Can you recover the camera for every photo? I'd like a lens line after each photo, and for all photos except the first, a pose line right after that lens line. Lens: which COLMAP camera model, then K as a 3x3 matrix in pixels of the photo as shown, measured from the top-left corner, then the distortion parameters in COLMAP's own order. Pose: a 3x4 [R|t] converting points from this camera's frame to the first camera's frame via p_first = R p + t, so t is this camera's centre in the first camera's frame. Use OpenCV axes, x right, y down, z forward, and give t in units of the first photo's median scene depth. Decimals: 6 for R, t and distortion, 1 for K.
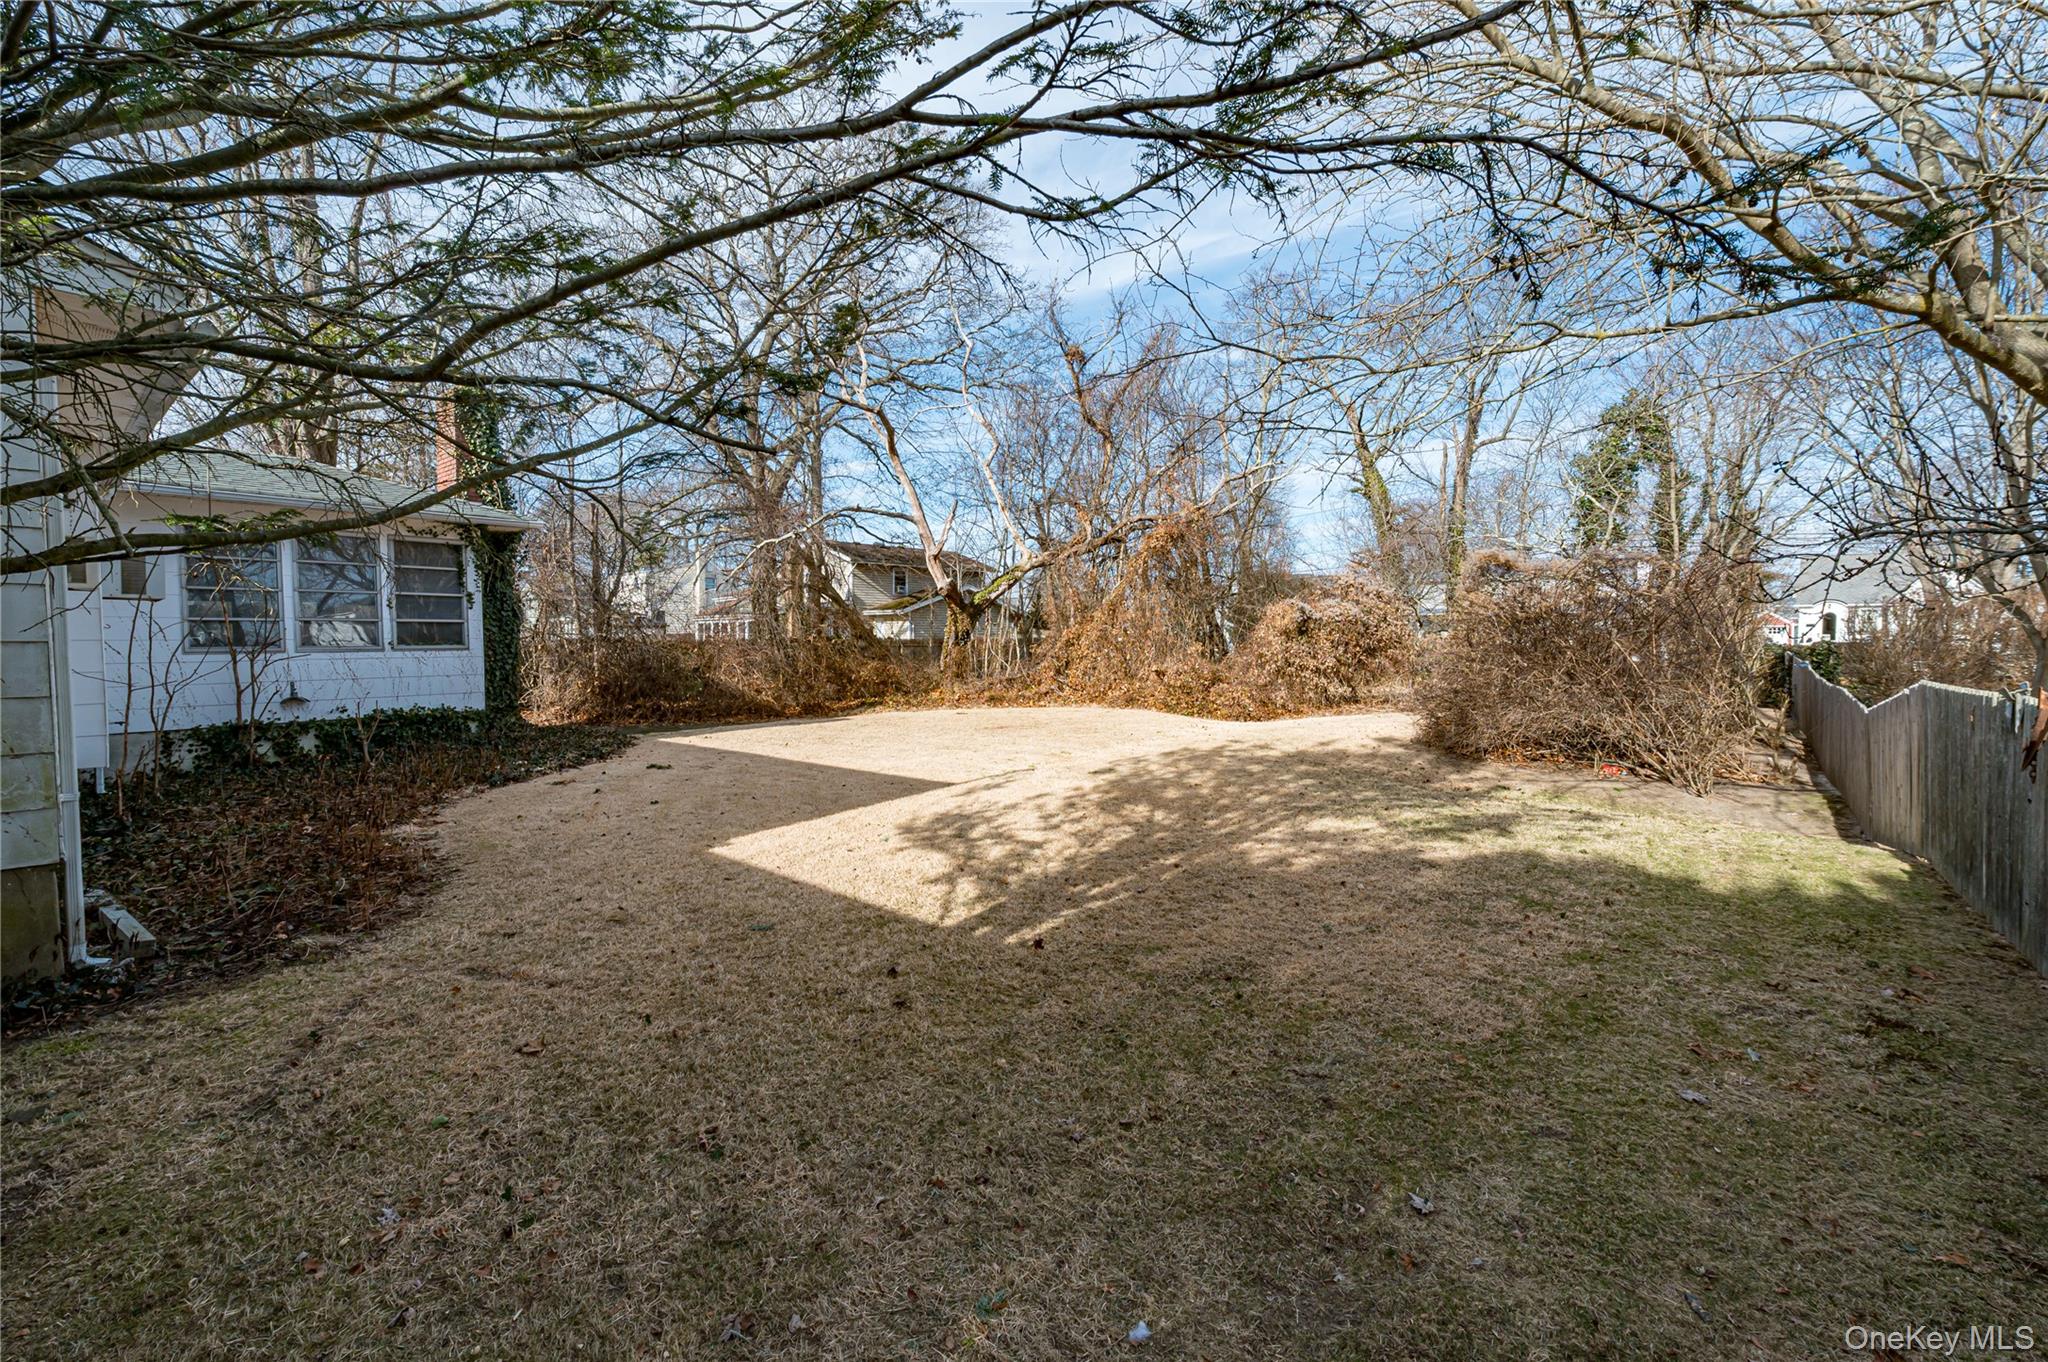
lens RADIAL K [[799.7, 0, 1025.5], [0, 799.7, 674.2], [0, 0, 1]] dist [-0.007664, -0.000135]
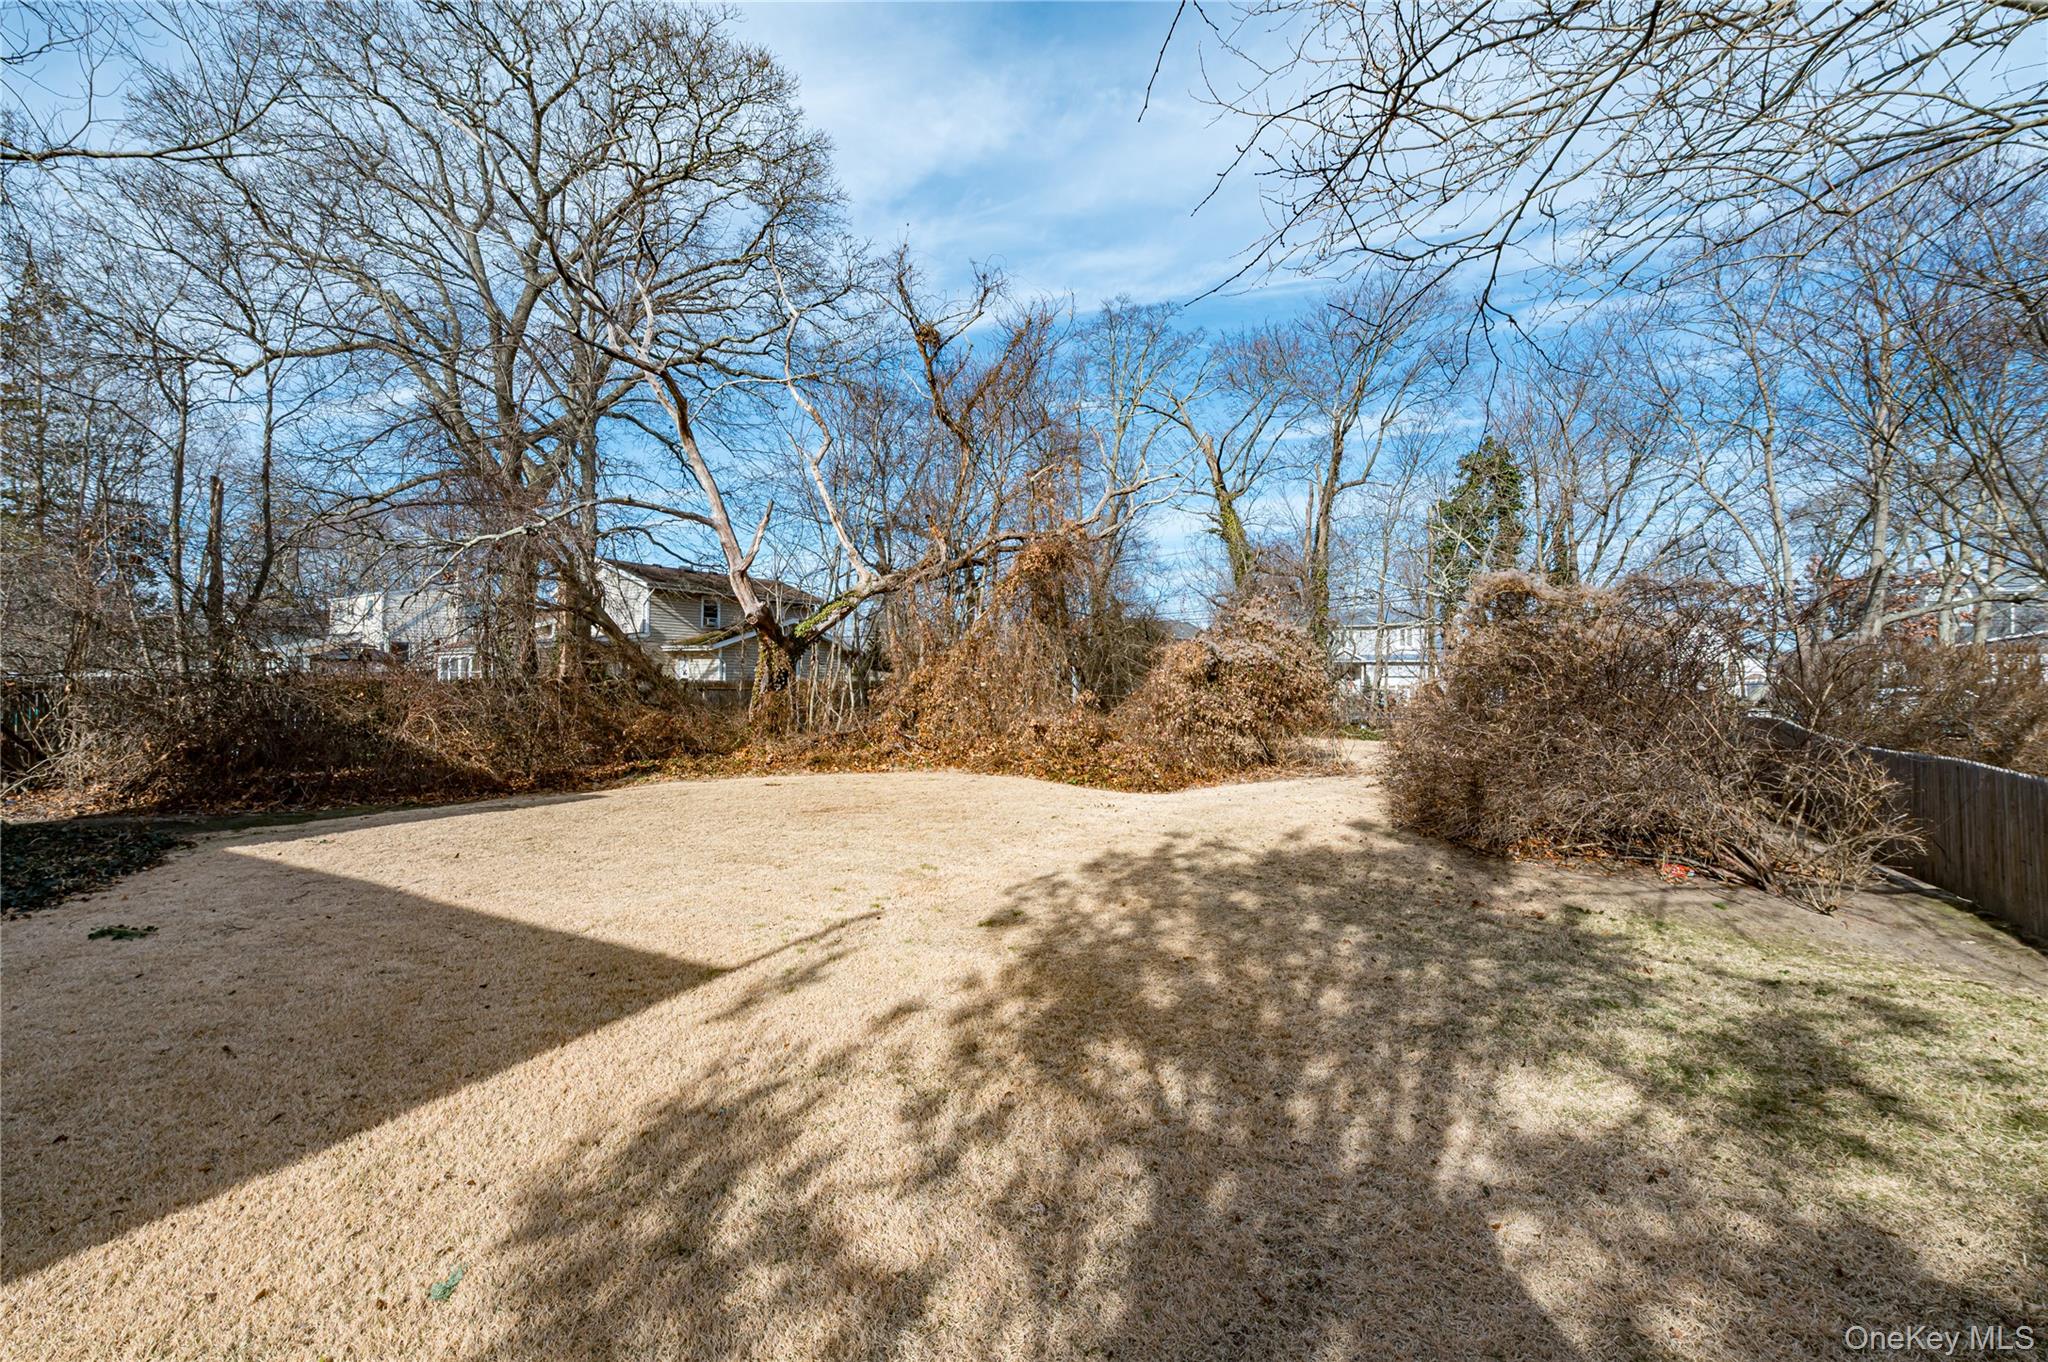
lens RADIAL K [[866.7, 0, 1035.7], [0, 866.7, 678.0], [0, 0, 1]] dist [-0.000892, -0.000052]
pose [[0.980039, 0.011225, 0.198489, -0.001928], [-0.001367, 0.998761, -0.049736, -0.006661], [-0.198801, 0.048472, 0.978840, 0.131577]]
